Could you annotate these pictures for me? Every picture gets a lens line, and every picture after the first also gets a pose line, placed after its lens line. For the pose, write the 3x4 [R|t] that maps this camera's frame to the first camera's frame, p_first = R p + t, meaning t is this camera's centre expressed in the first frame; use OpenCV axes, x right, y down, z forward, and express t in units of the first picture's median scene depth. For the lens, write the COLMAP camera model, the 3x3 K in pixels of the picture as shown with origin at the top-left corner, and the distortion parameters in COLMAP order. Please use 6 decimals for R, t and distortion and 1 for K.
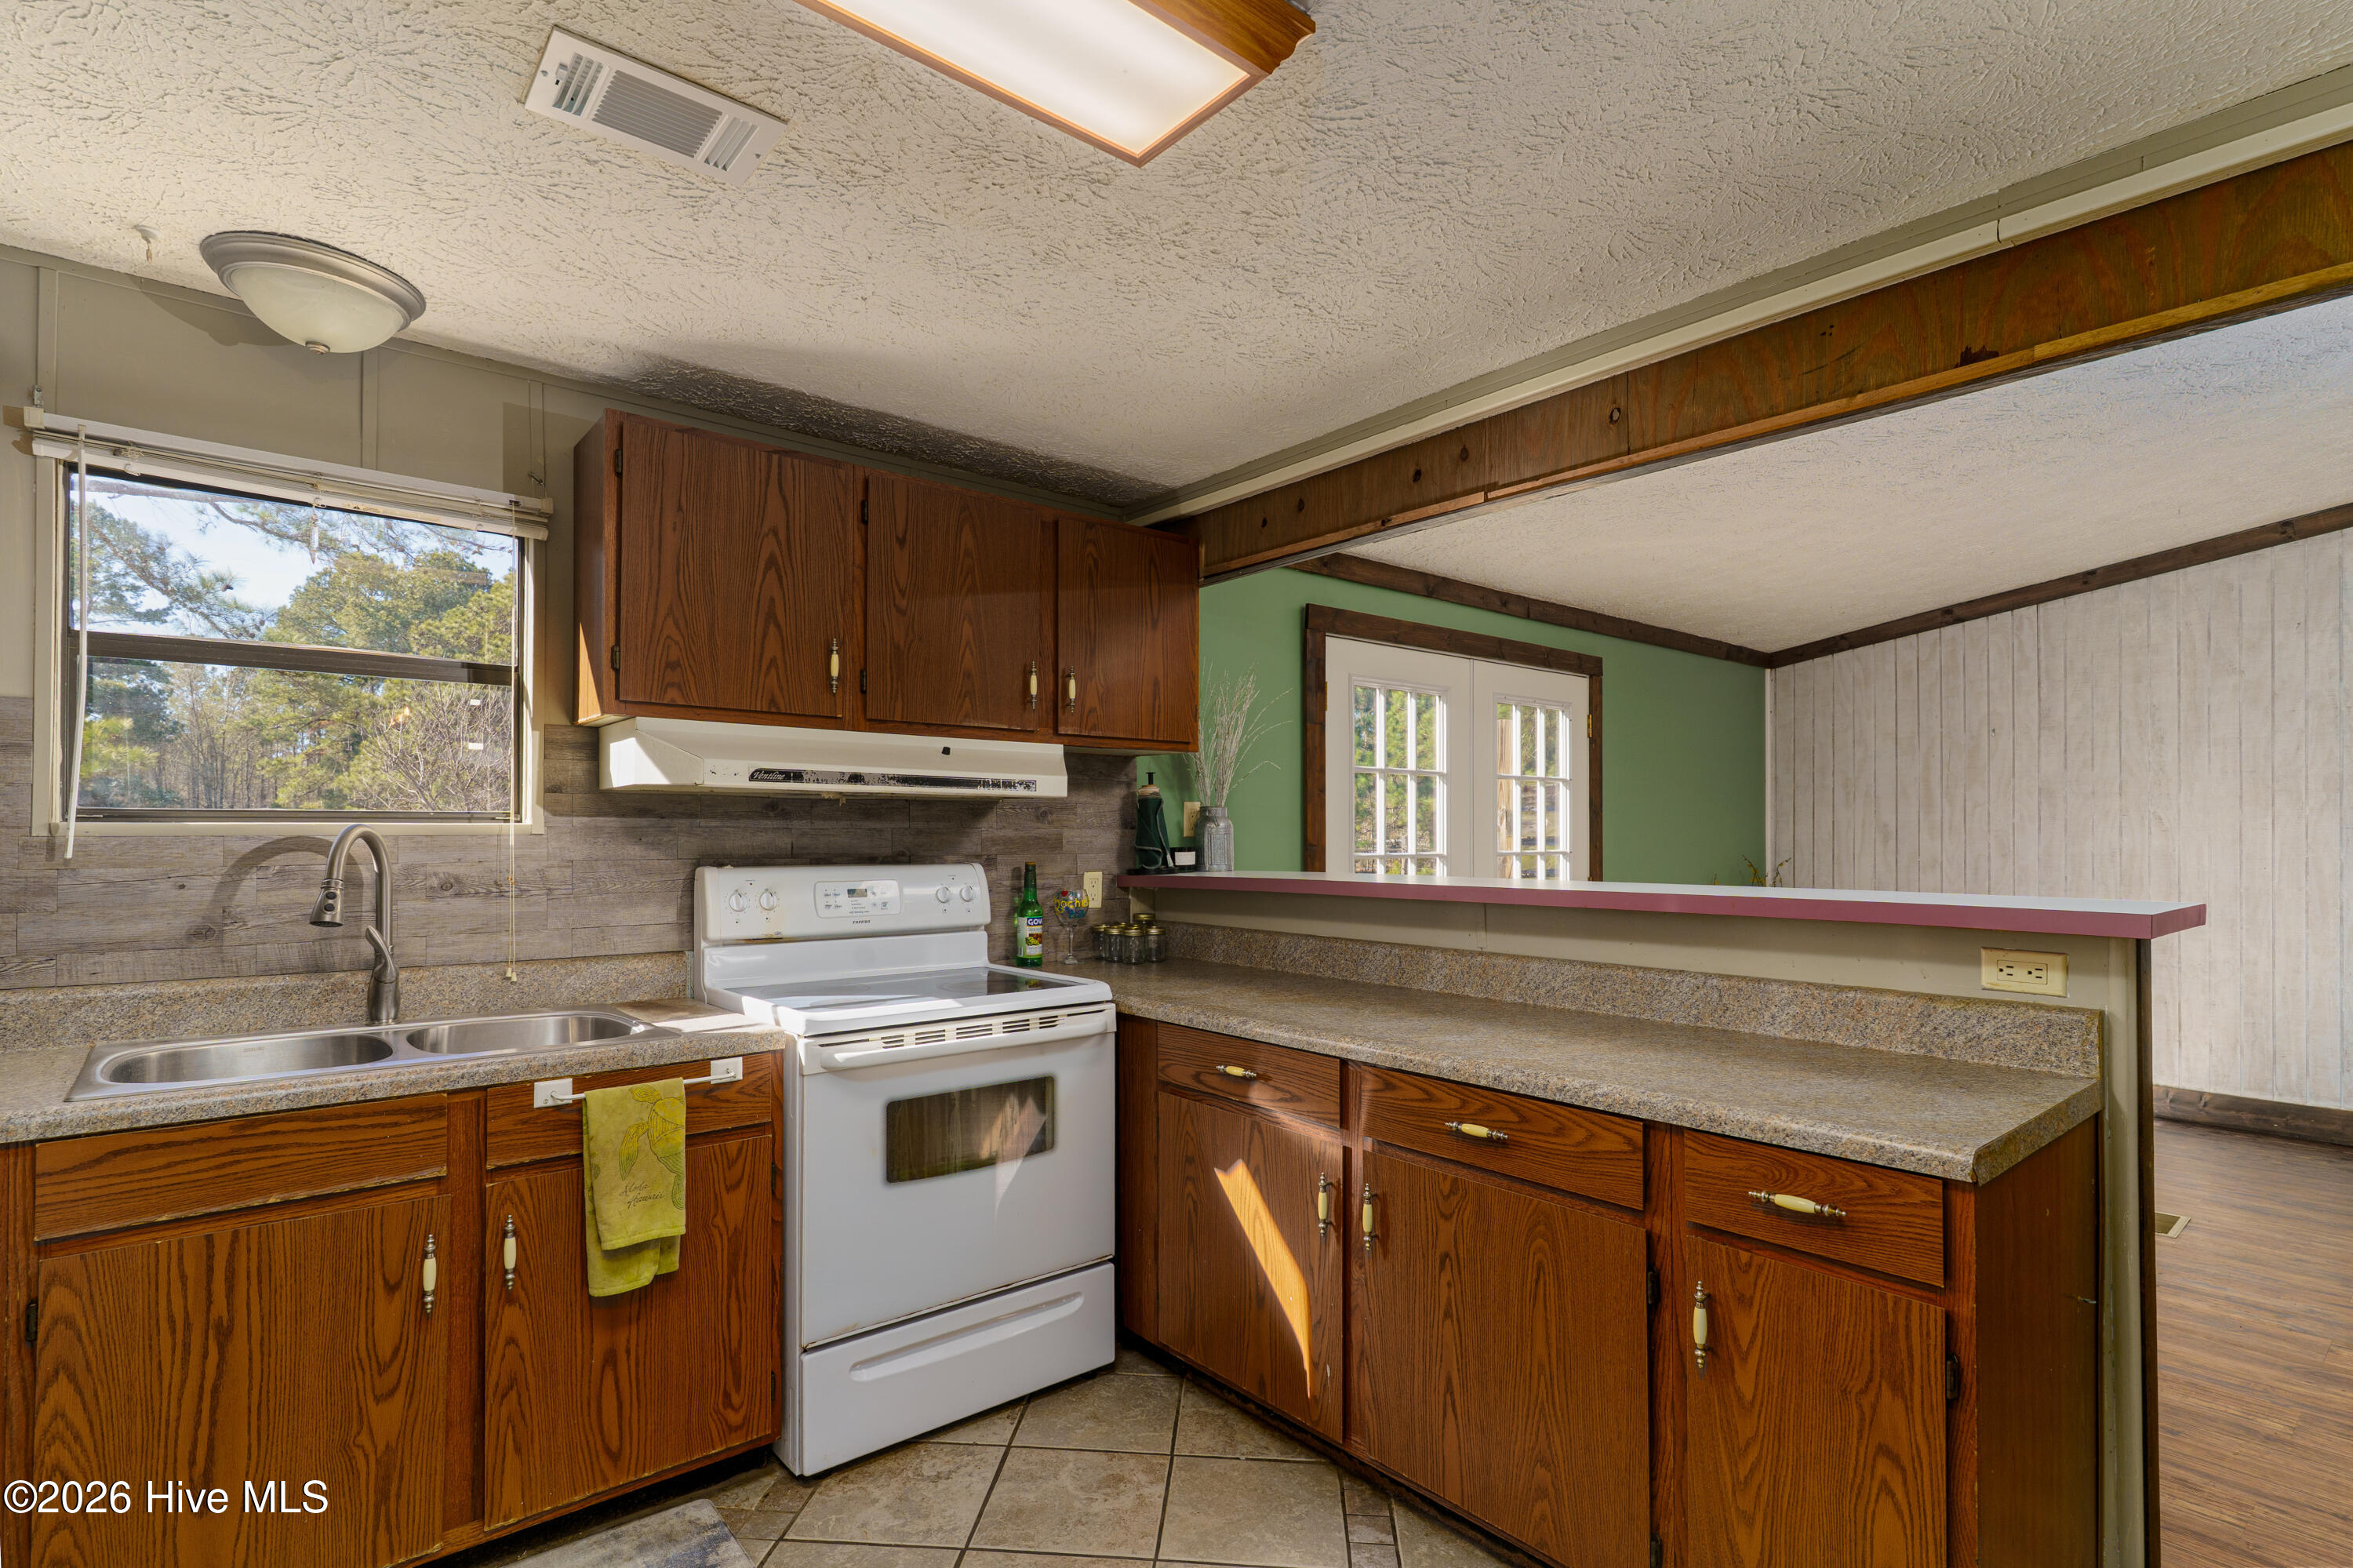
lens RADIAL K [[1138.0, 0, 1156.3], [0, 1138.0, 826.2], [0, 0, 1]] dist [-0.000236, 0.000566]
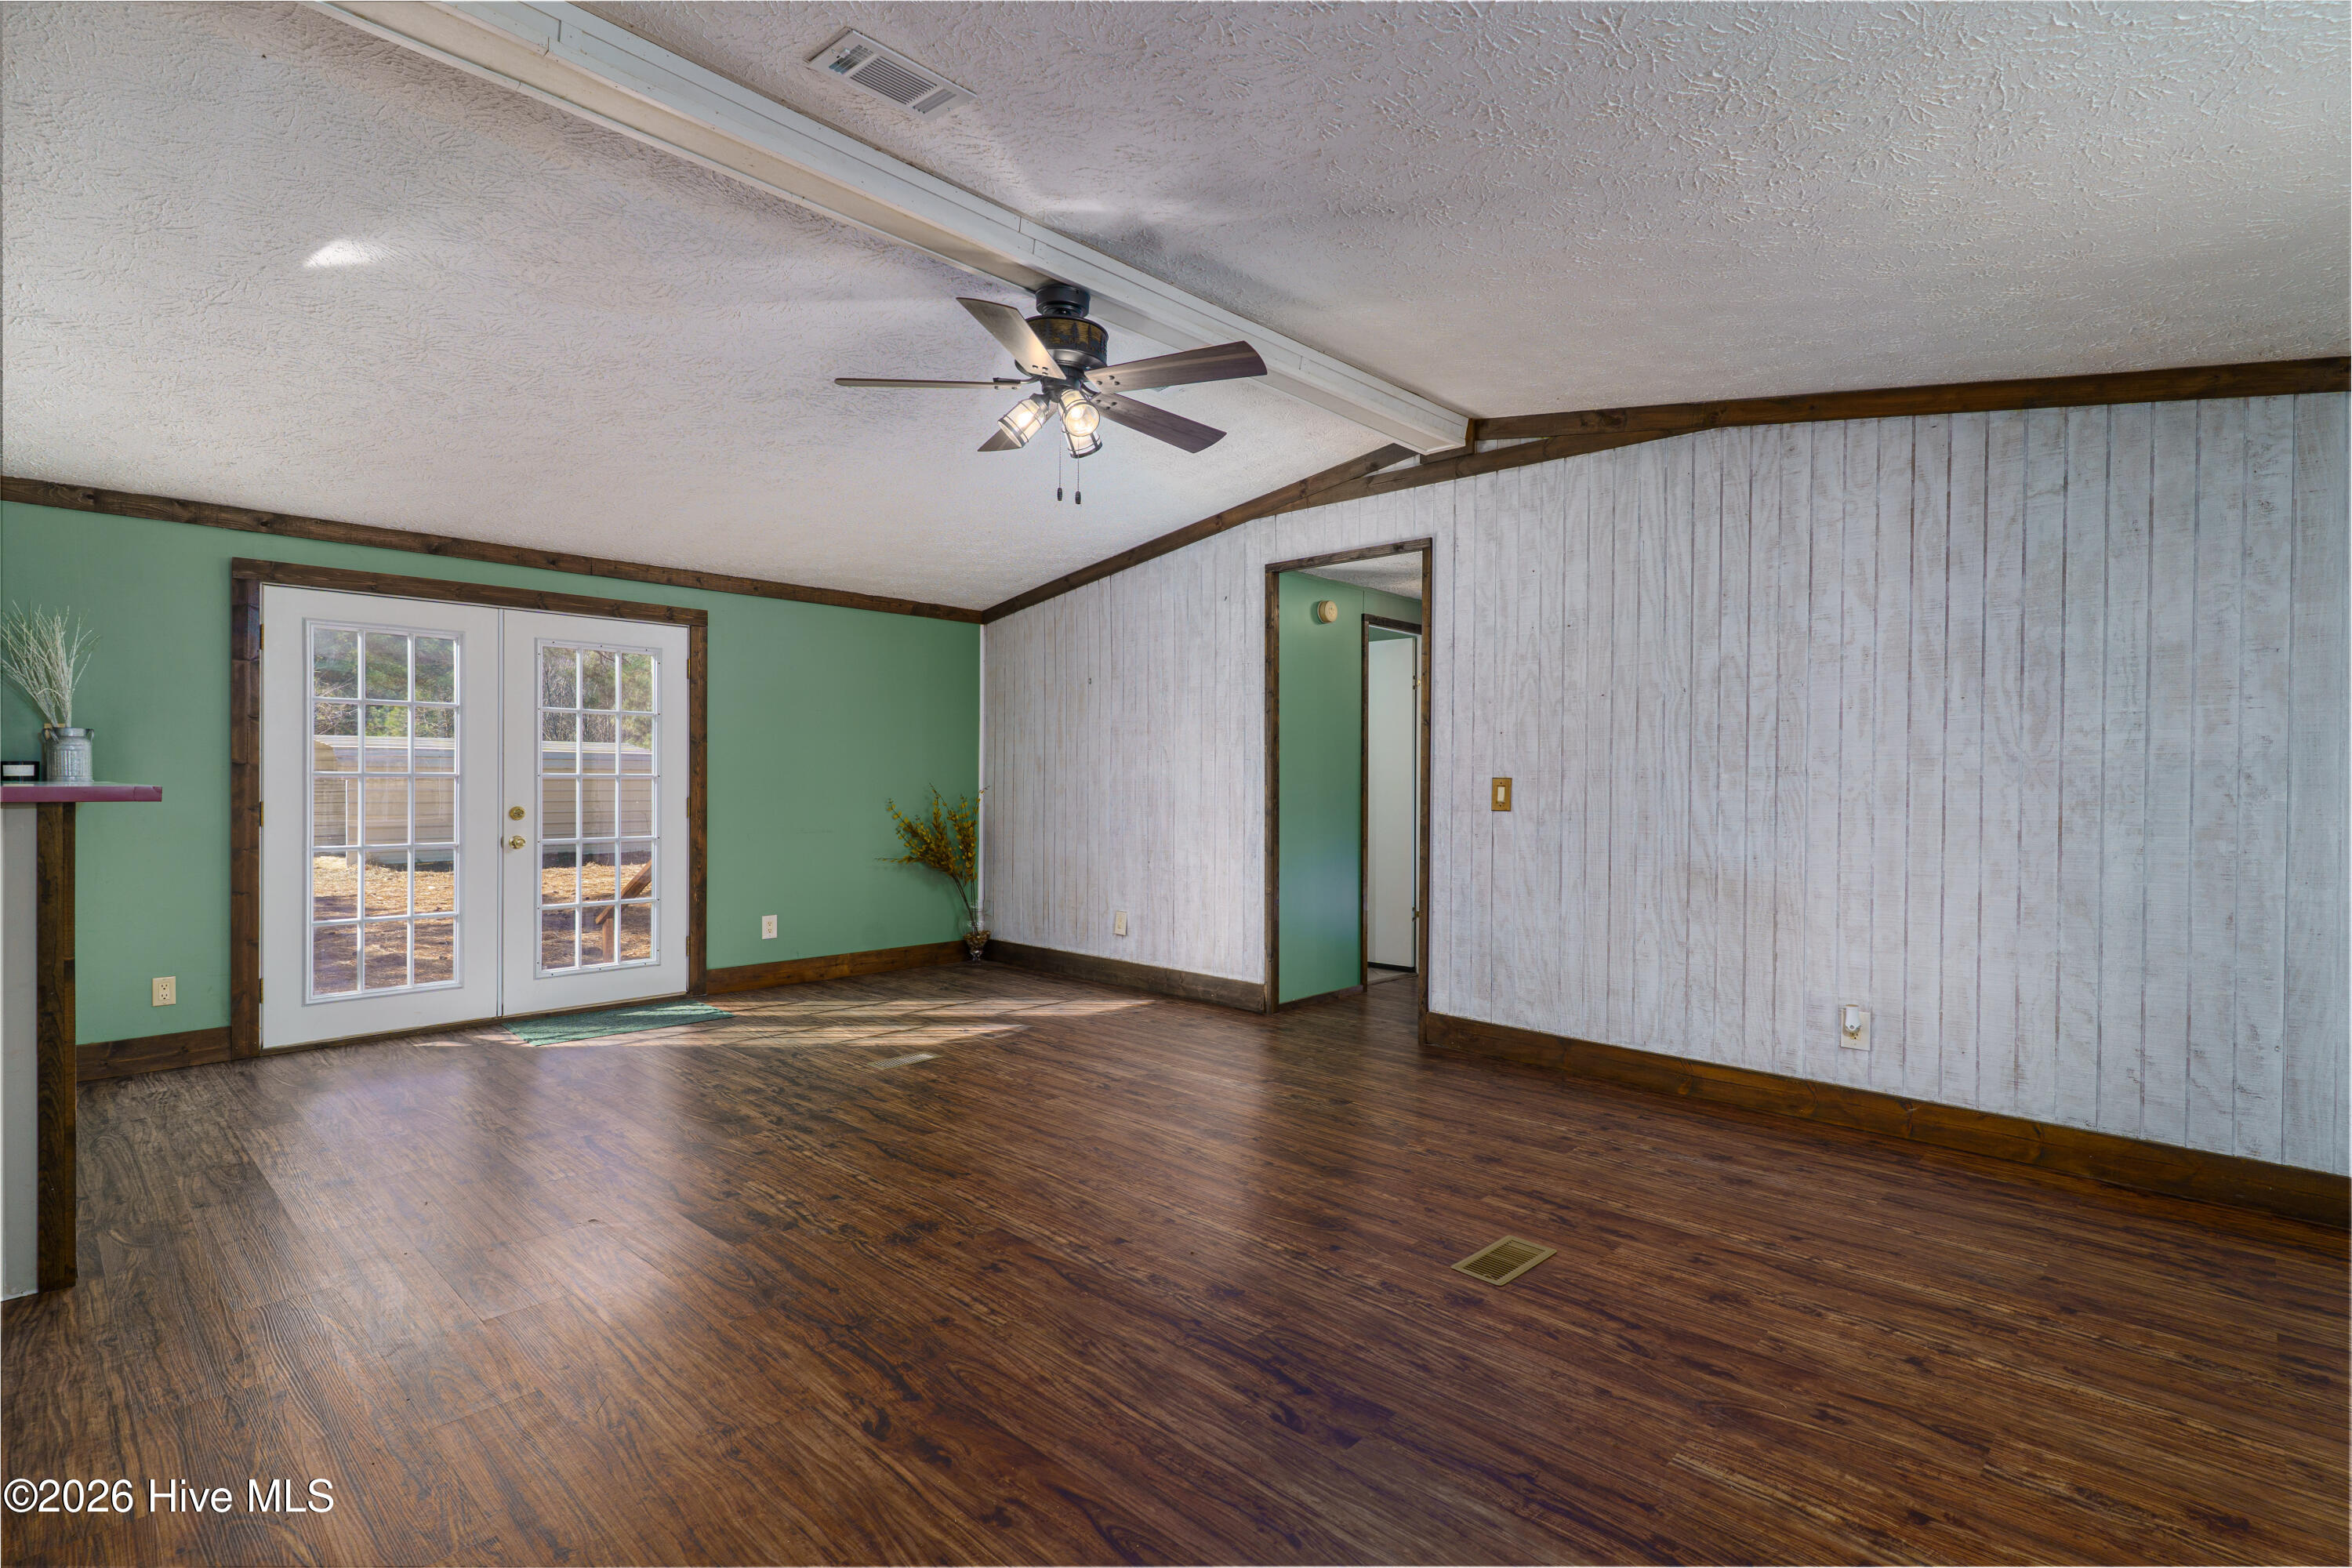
lens RADIAL K [[1137.5, 0, 1180.2], [0, 1137.5, 786.6], [0, 0, 1]] dist [-0.000236, 0.000566]
pose [[0.991819, 0.005038, 0.127554, 1.079896], [-0.006585, 0.999910, 0.011713, 0.023704], [-0.127483, -0.012457, 0.991762, -0.330353]]
